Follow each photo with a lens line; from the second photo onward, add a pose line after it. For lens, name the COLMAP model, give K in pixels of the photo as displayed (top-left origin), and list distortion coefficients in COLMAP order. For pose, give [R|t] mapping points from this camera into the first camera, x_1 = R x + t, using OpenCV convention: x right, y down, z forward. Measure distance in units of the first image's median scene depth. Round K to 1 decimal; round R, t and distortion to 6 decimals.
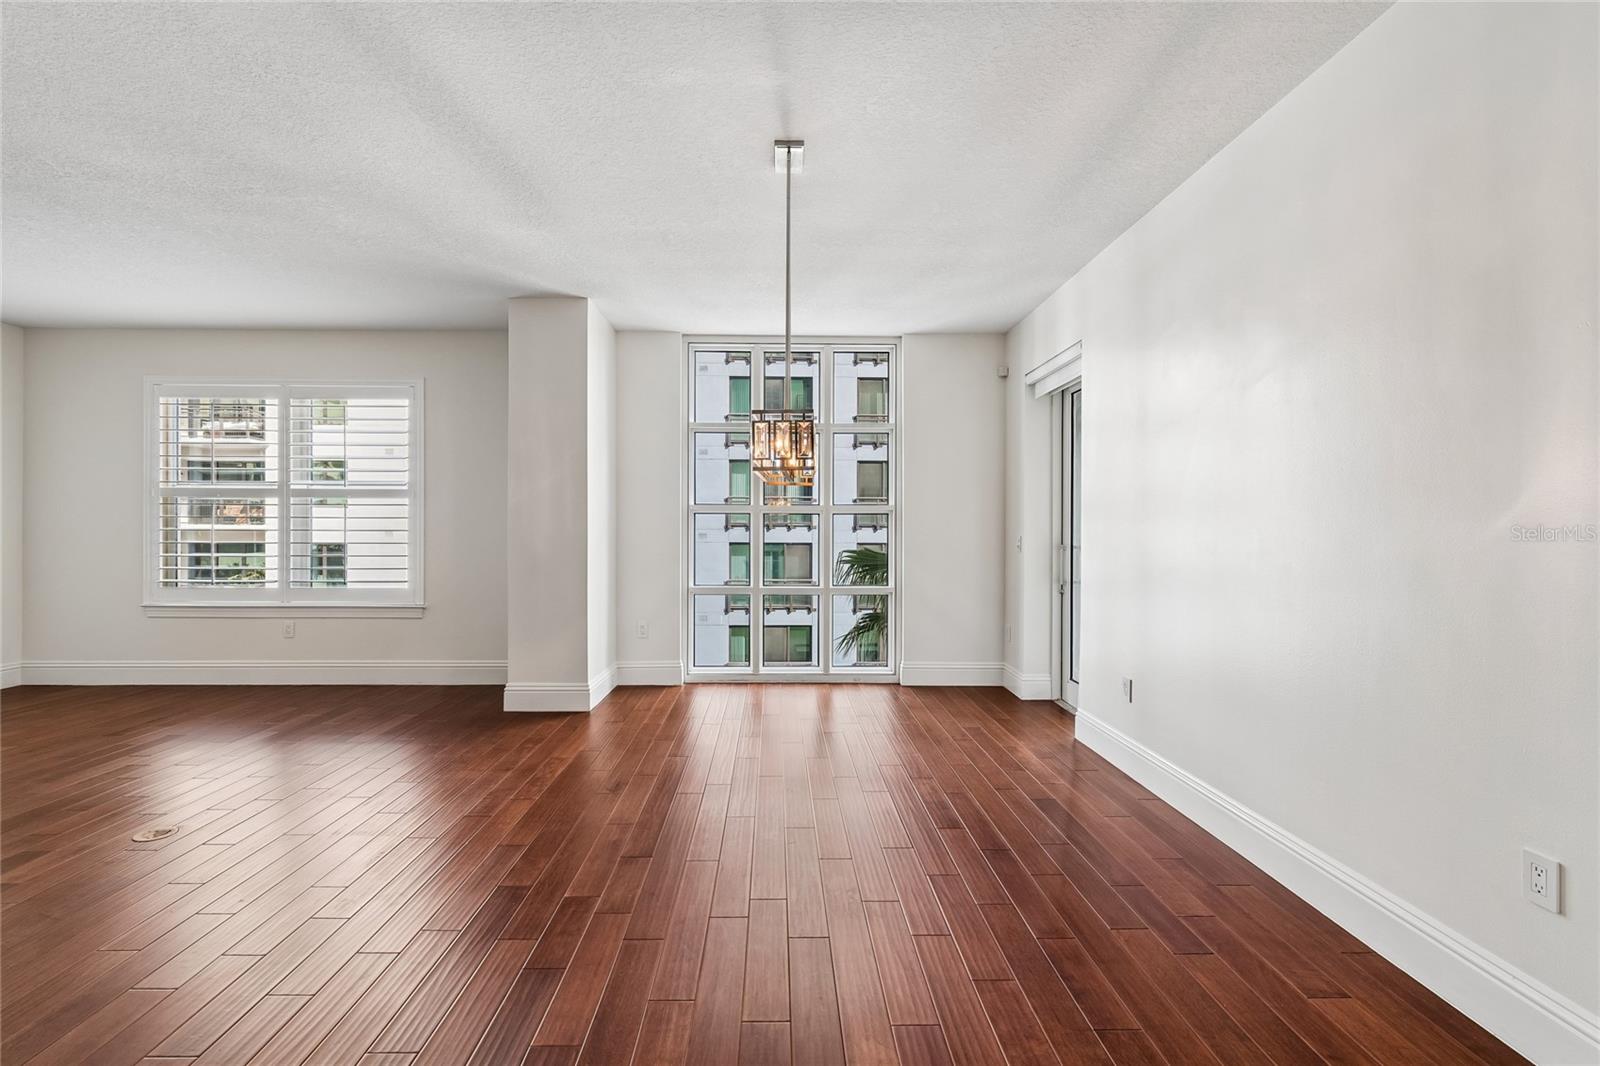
lens RADIAL K [[714.3, 0, 787.6], [0, 714.3, 531.9], [0, 0, 1]] dist [0.007148, -0.003558]
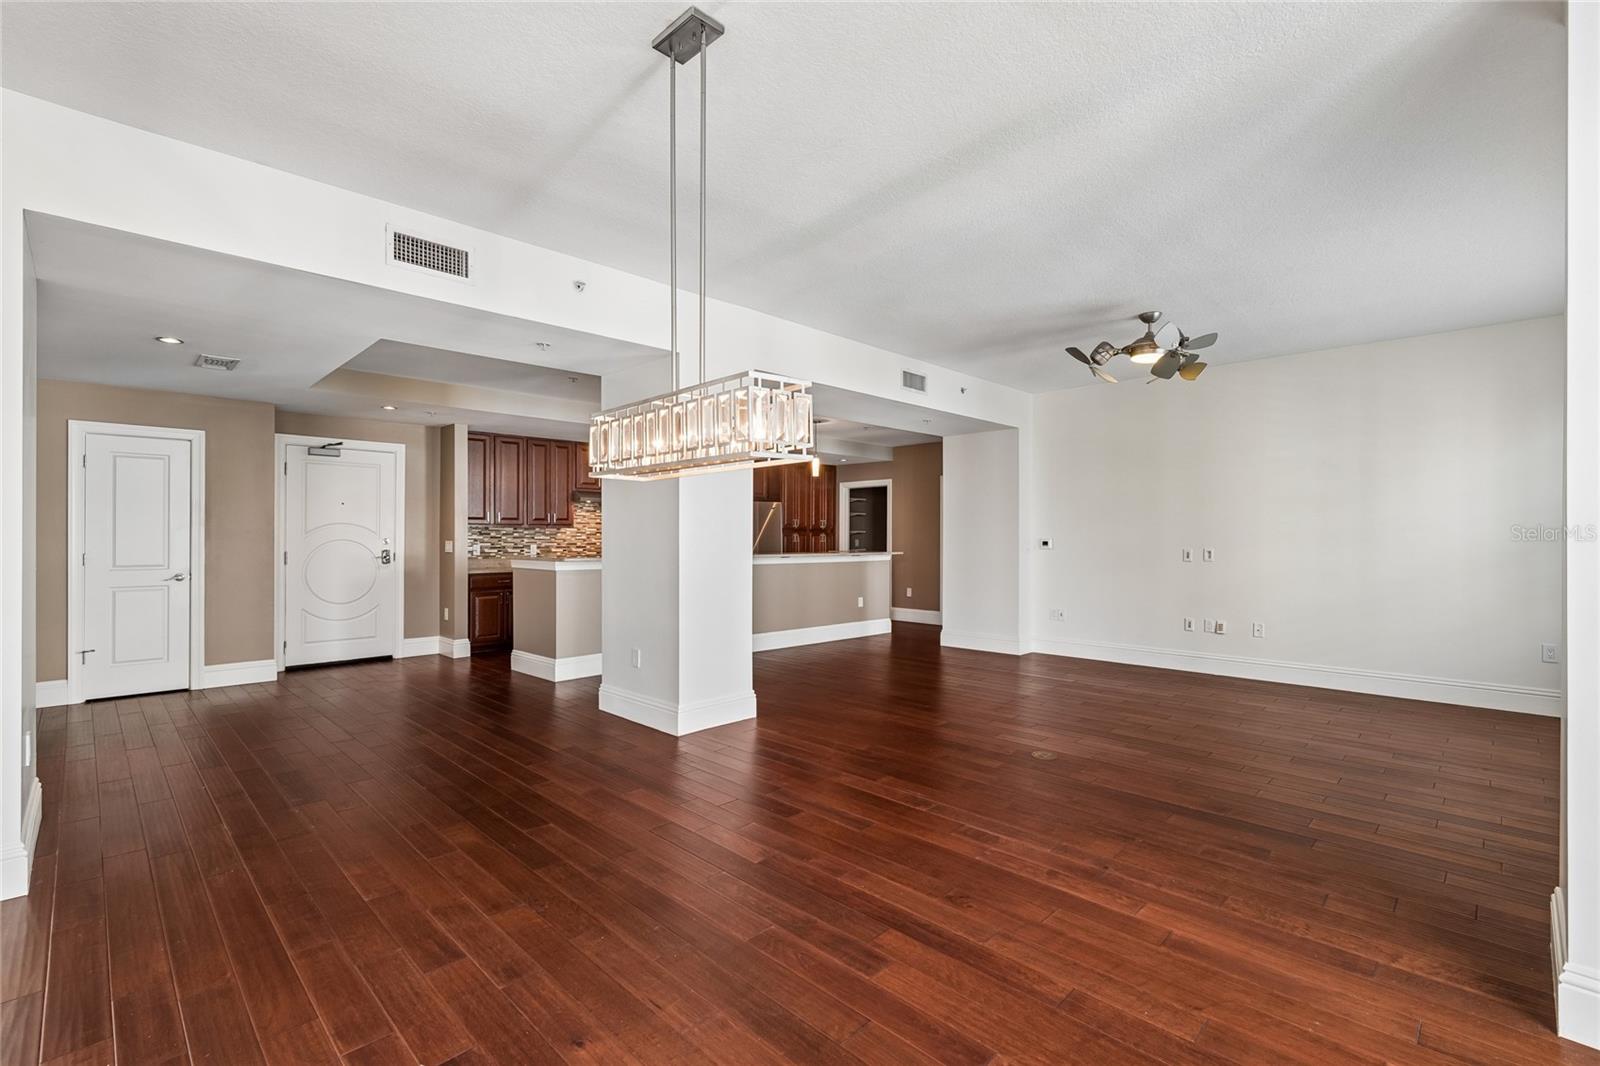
lens RADIAL K [[714.3, 0, 791.8], [0, 714.3, 536.3], [0, 0, 1]] dist [0.007148, -0.003558]
pose [[-0.717789, -0.004179, -0.696248, 0.231458], [-0.008175, 0.999964, 0.002426, -0.004352], [0.696213, 0.007434, -0.717797, 0.849499]]
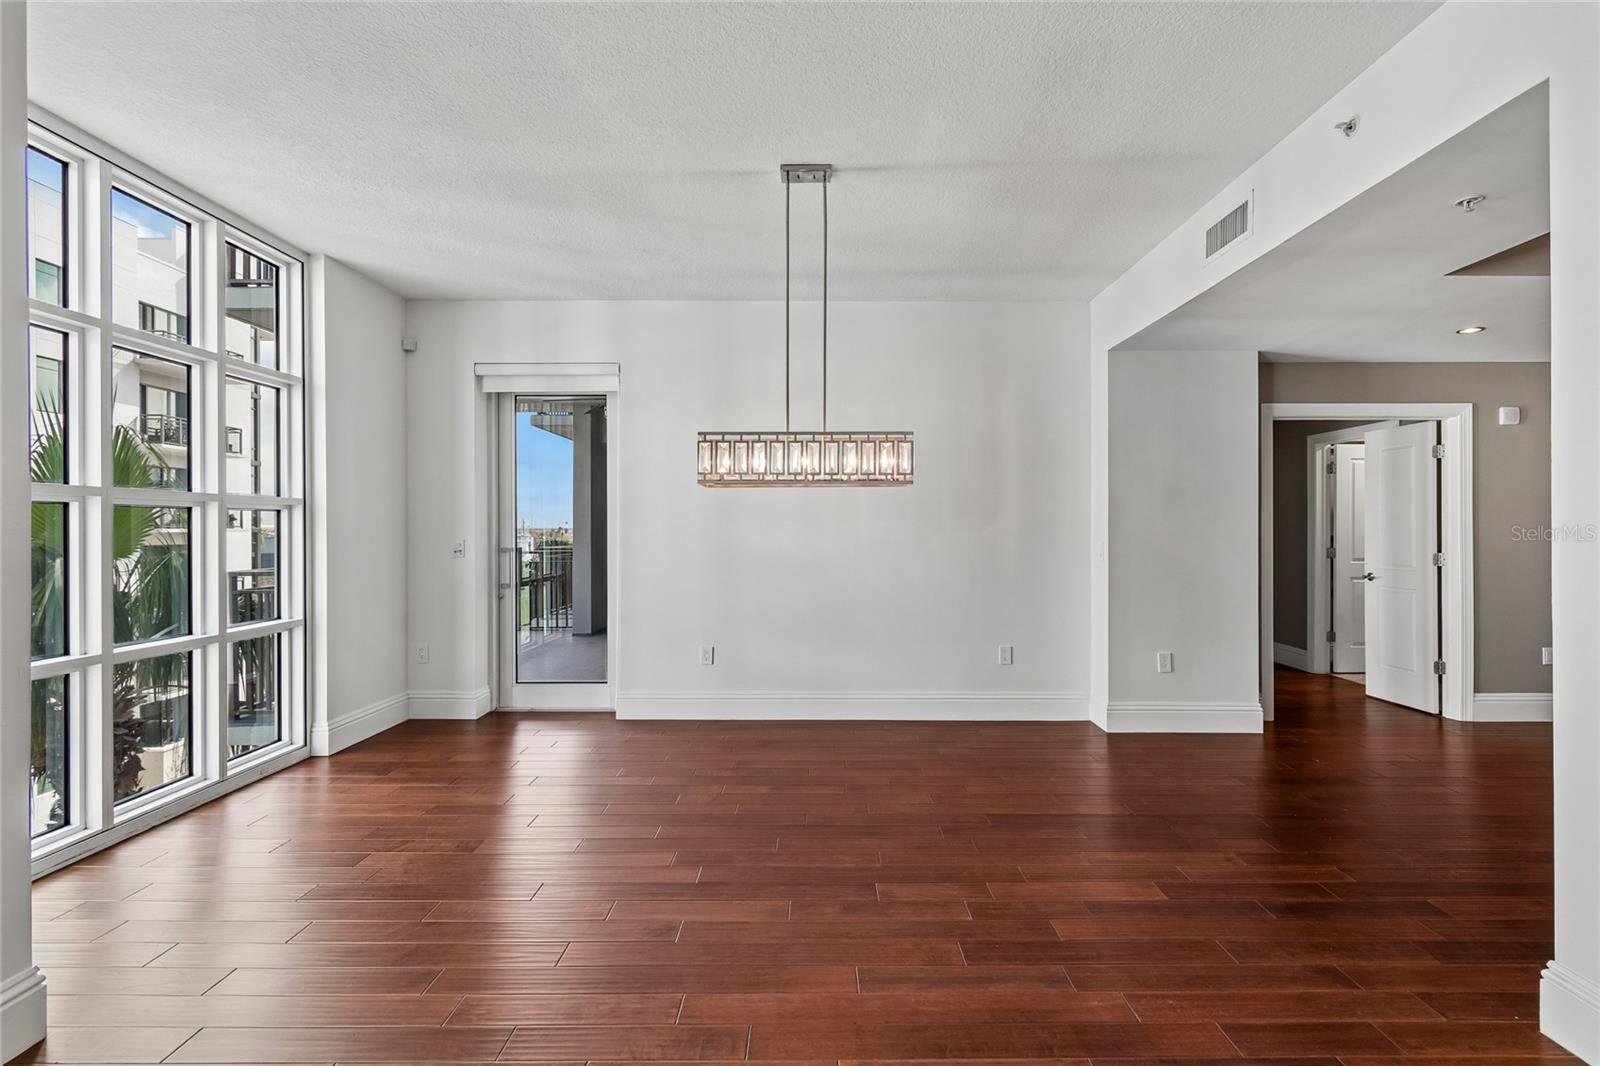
lens RADIAL K [[714.3, 0, 818.7], [0, 714.3, 532.0], [0, 0, 1]] dist [0.007148, -0.003558]
pose [[0.005494, -0.002473, 0.999982, -0.544944], [0.004024, 0.999989, 0.002451, -0.004441], [-0.999977, 0.004010, 0.005504, 0.516352]]
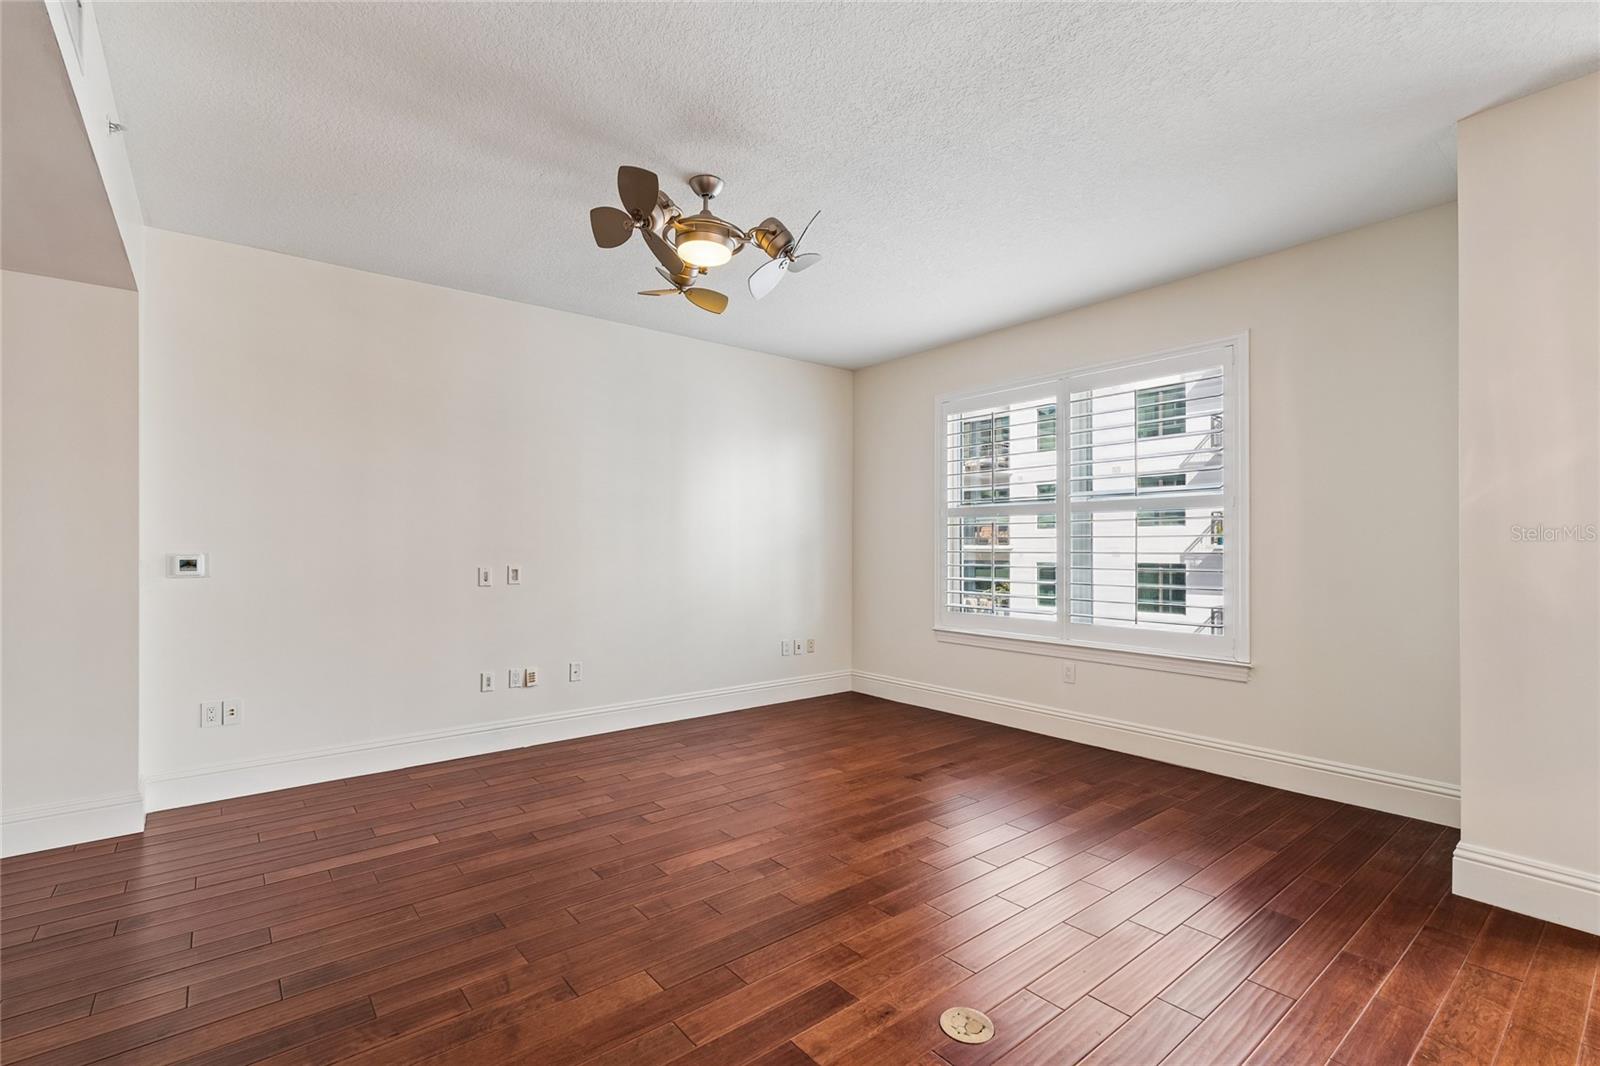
lens RADIAL K [[714.3, 0, 803.1], [0, 714.3, 545.0], [0, 0, 1]] dist [0.007148, -0.003558]
pose [[0.619704, -0.006633, -0.784808, -0.237762], [-0.000854, 0.999958, -0.009126, -0.003245], [0.784835, 0.006326, 0.619672, 0.246269]]
